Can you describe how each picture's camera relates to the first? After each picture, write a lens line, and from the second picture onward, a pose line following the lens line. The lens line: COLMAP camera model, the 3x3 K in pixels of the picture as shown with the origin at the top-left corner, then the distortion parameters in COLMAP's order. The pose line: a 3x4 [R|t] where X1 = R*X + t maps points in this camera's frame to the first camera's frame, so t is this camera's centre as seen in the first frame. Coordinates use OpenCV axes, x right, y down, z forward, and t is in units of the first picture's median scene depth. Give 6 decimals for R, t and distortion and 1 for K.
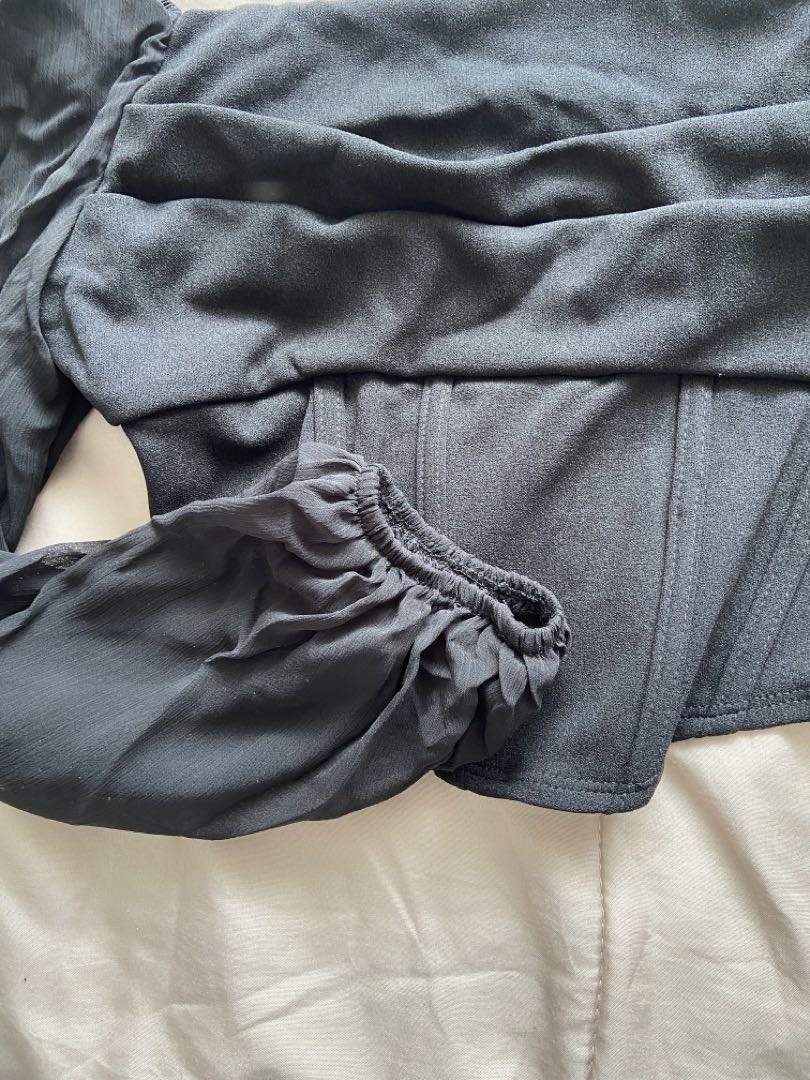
lens RADIAL K [[839.7, 0, 407.2], [0, 839.7, 535.7], [0, 0, 1]] dist [0.123625, -0.182310]
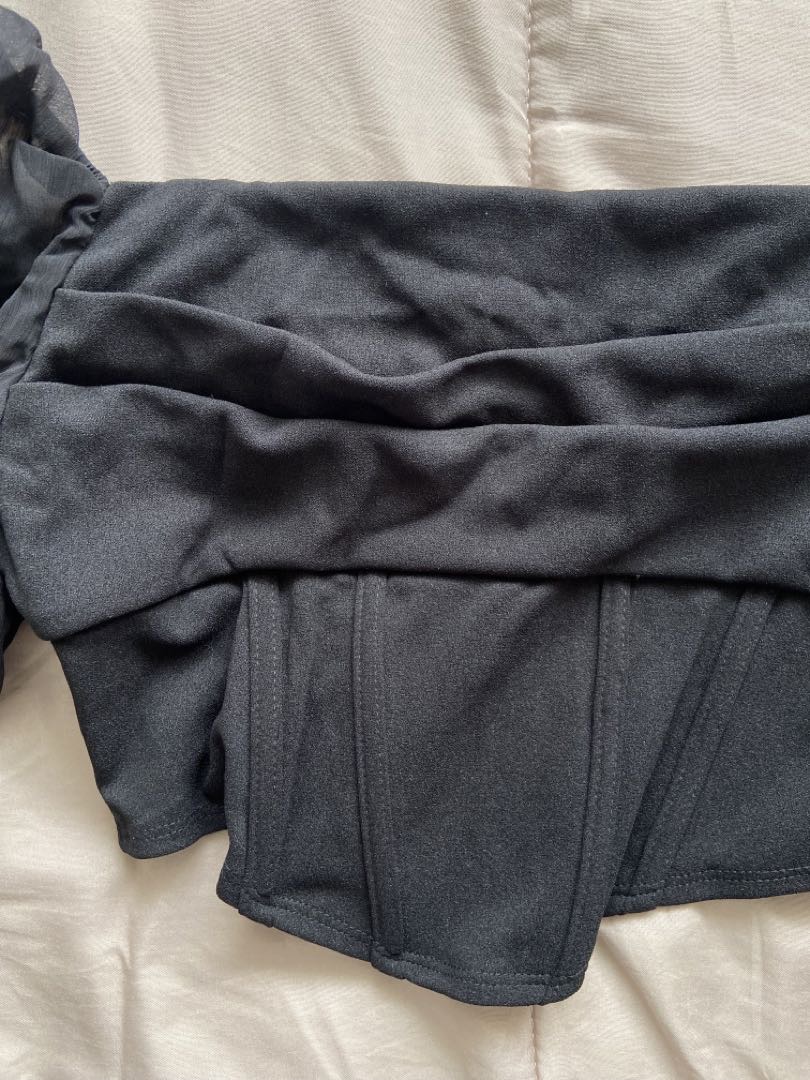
lens RADIAL K [[839.7, 0, 407.2], [0, 839.7, 535.7], [0, 0, 1]] dist [0.123625, -0.182310]
pose [[0.991423, -0.021046, 0.128985, -0.054073], [0.013779, 0.998281, 0.056970, -0.302741], [-0.129962, -0.054704, 0.990009, -0.006267]]
